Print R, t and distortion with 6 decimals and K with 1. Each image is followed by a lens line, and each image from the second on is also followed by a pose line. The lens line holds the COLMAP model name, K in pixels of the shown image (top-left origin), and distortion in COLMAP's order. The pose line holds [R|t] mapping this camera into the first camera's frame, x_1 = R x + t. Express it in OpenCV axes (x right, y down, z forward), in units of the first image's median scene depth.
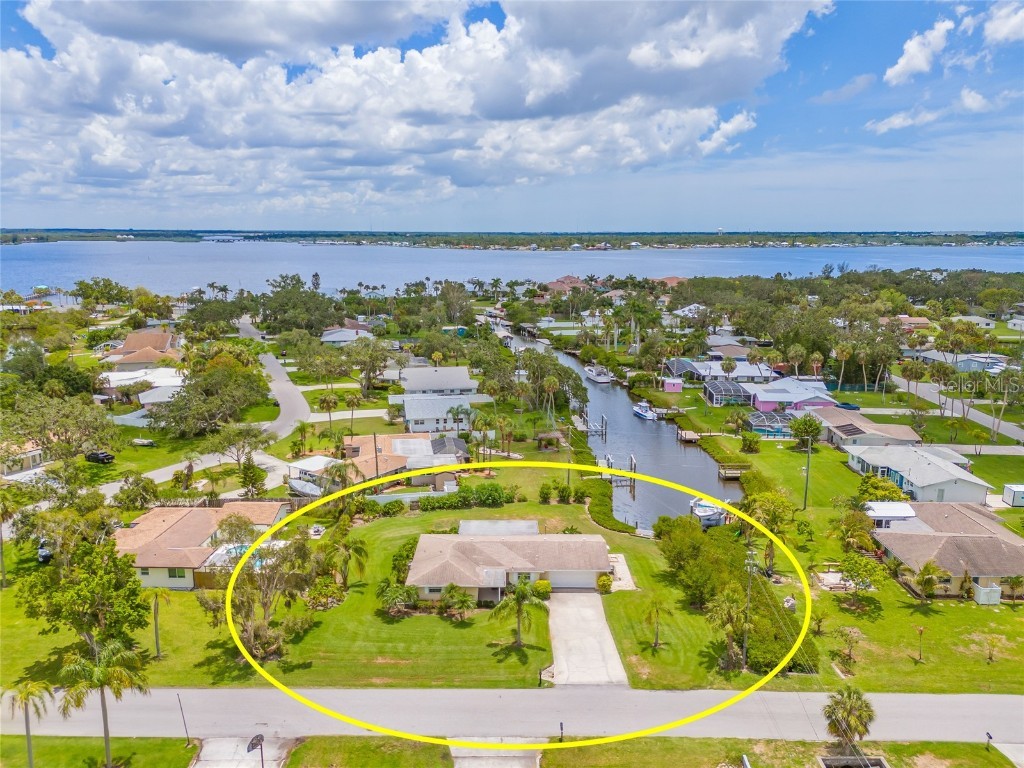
lens RADIAL K [[752.6, 0, 514.1], [0, 752.6, 385.1], [0, 0, 1]] dist [0.055419, -0.044950]
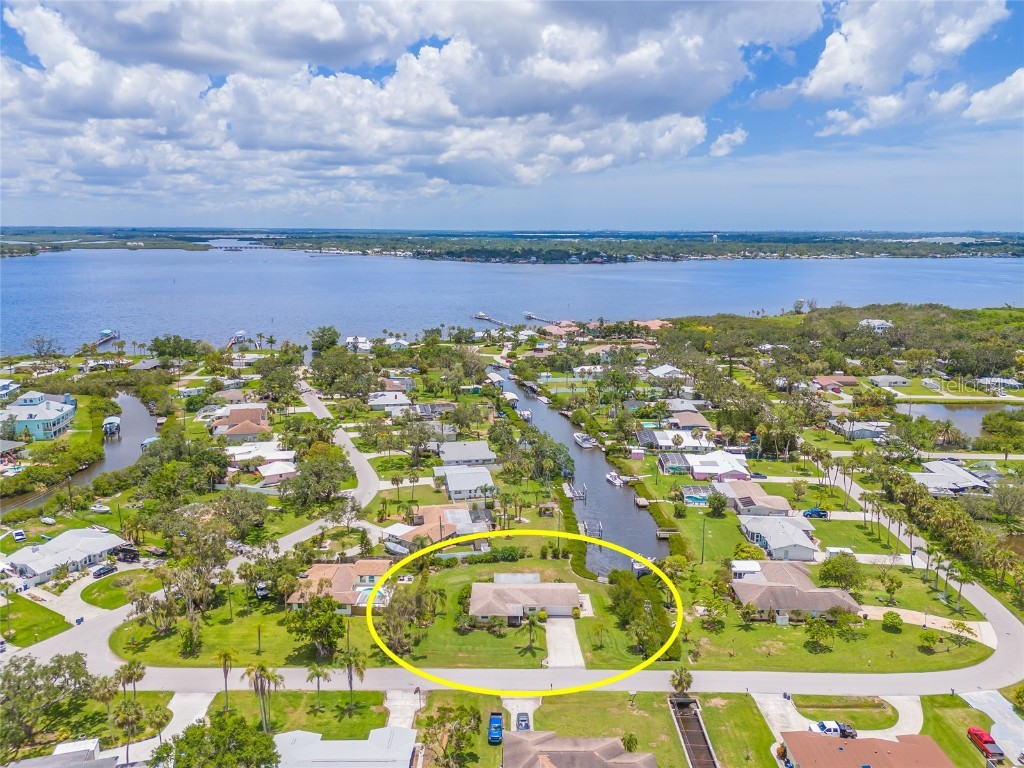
lens RADIAL K [[752.6, 0, 514.1], [0, 752.6, 385.1], [0, 0, 1]] dist [0.055419, -0.044950]
pose [[0.999996, 0.002017, 0.001810, -0.026736], [-0.002027, 0.999981, 0.005802, -0.225383], [-0.001799, -0.005806, 0.999982, -0.622185]]
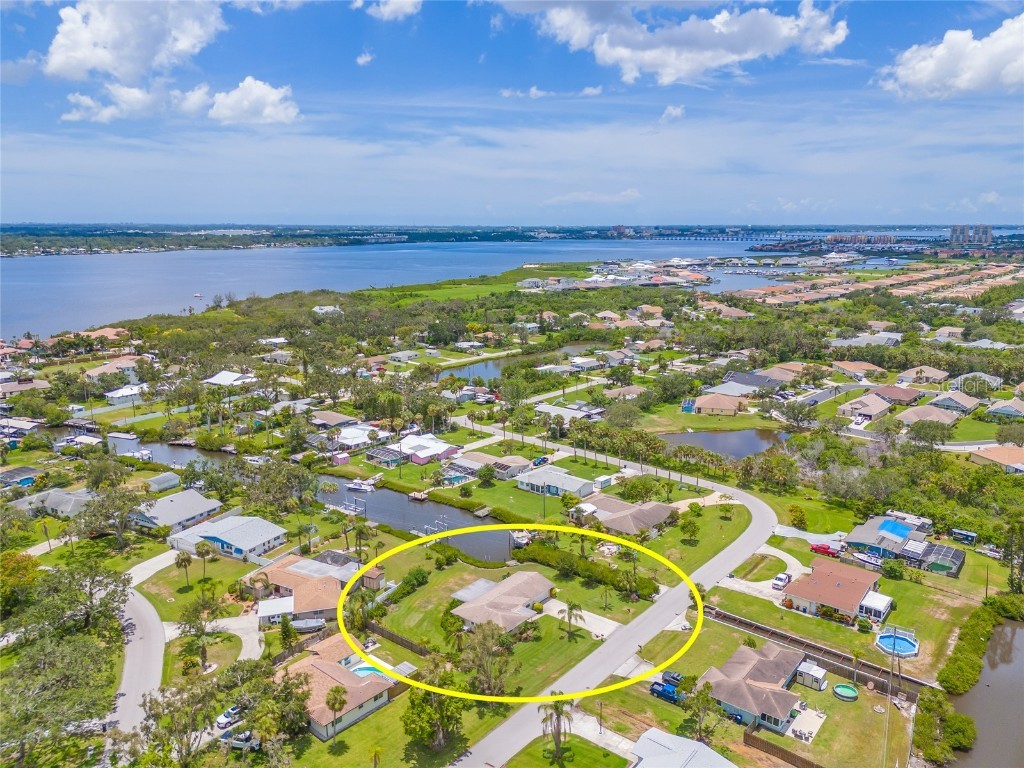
lens RADIAL K [[752.6, 0, 514.1], [0, 752.6, 385.1], [0, 0, 1]] dist [0.055419, -0.044950]
pose [[0.625305, -0.167535, 0.762185, -0.987415], [0.156456, 0.983767, 0.087883, -0.328798], [-0.764536, 0.064295, 0.641367, -0.140752]]
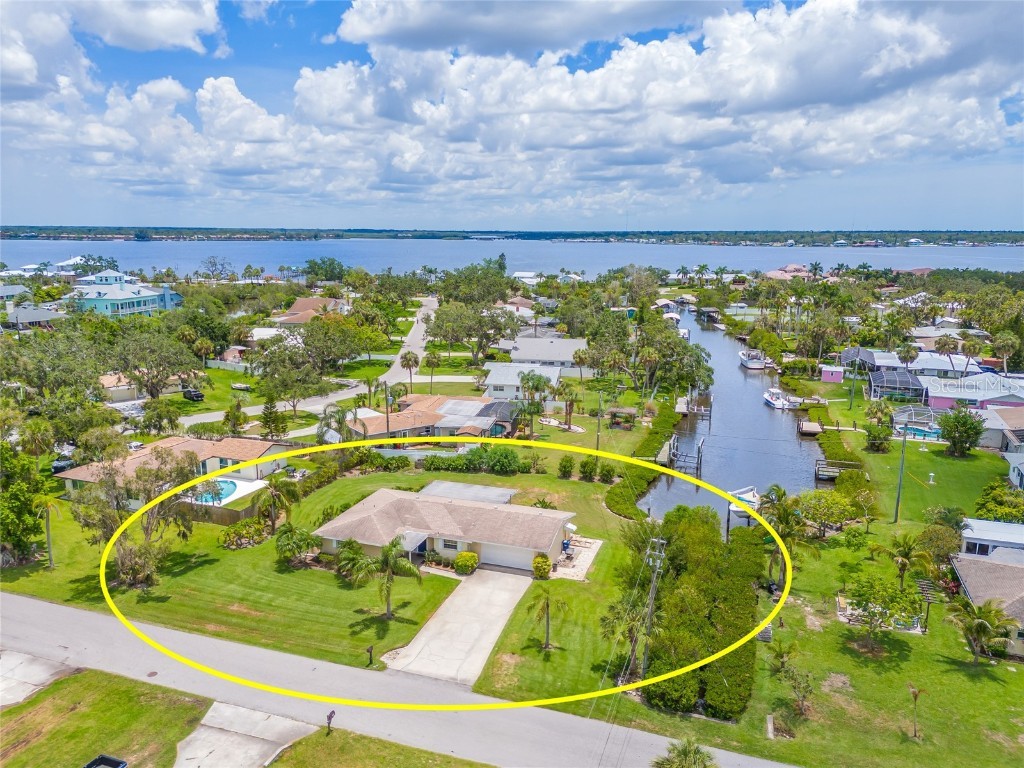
lens RADIAL K [[752.6, 0, 514.1], [0, 752.6, 385.1], [0, 0, 1]] dist [0.055419, -0.044950]
pose [[0.944264, 0.067335, -0.322229, 0.256158], [-0.067460, 0.997664, 0.010791, 0.045427], [0.322203, 0.011548, 0.946600, 0.165024]]
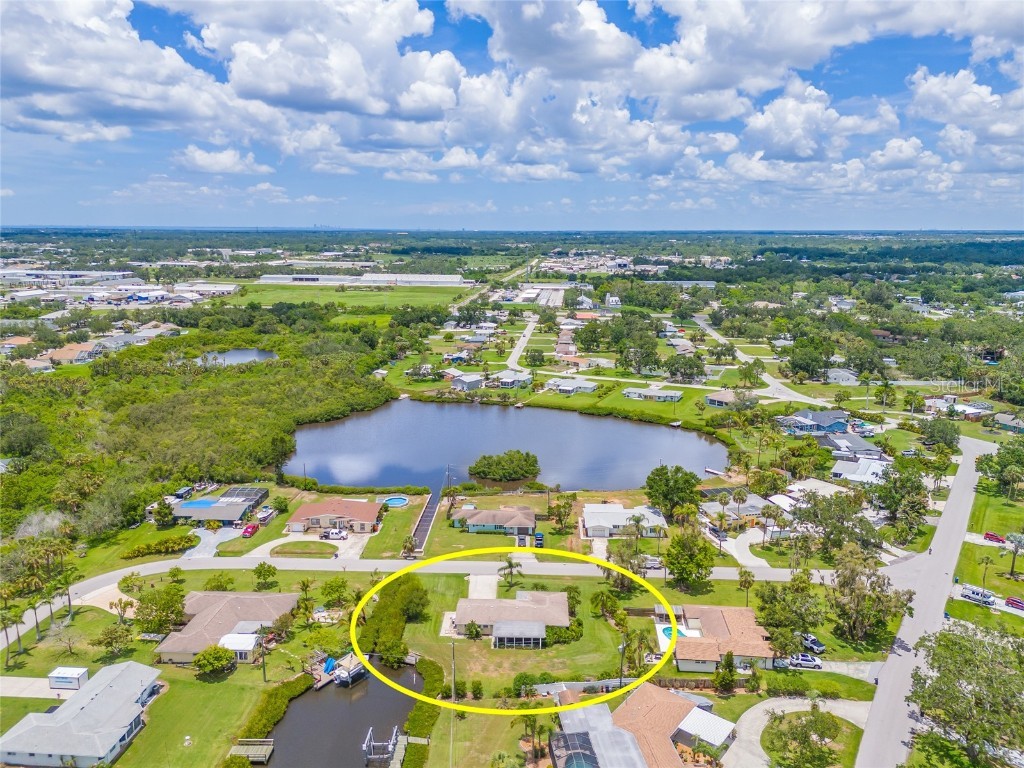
lens RADIAL K [[752.6, 0, 514.1], [0, 752.6, 385.1], [0, 0, 1]] dist [0.055419, -0.044950]
pose [[-0.999699, -0.010109, 0.022371, -0.026544], [-0.001915, 0.940617, 0.339465, -0.647423], [-0.024475, 0.339320, -0.940353, 1.931712]]
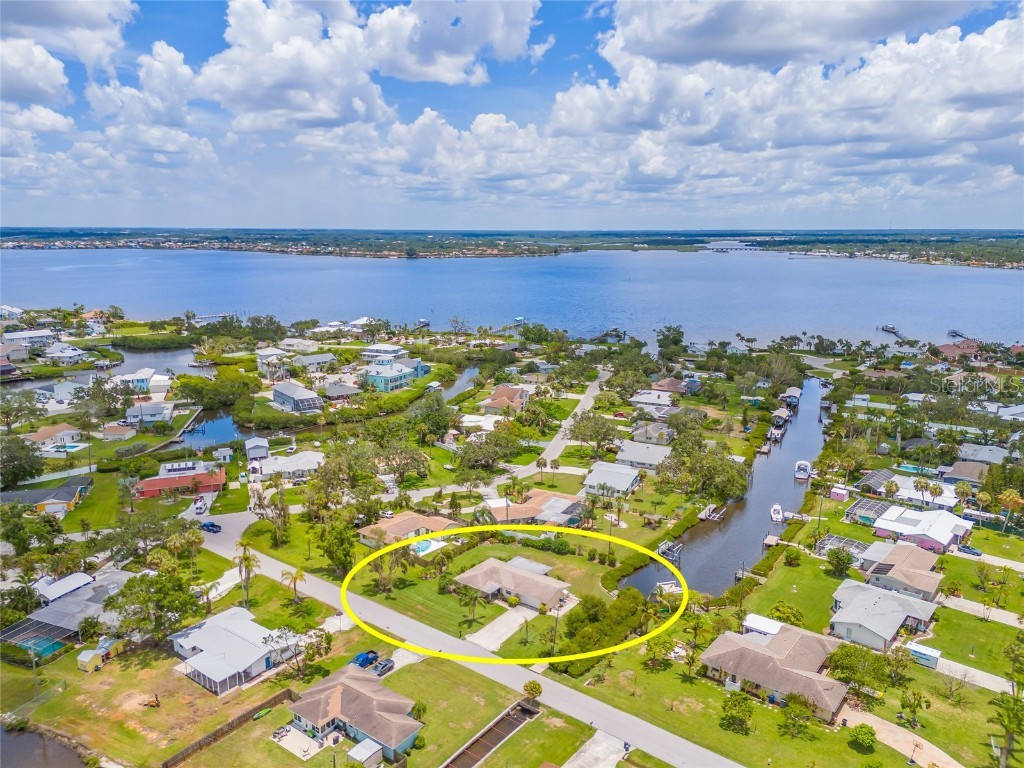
lens RADIAL K [[752.6, 0, 514.1], [0, 752.6, 385.1], [0, 0, 1]] dist [0.055419, -0.044950]
pose [[0.794699, 0.121837, -0.594650, 0.830019], [-0.118951, 0.991913, 0.044264, -0.269303], [0.595234, 0.035558, 0.802765, -0.419533]]
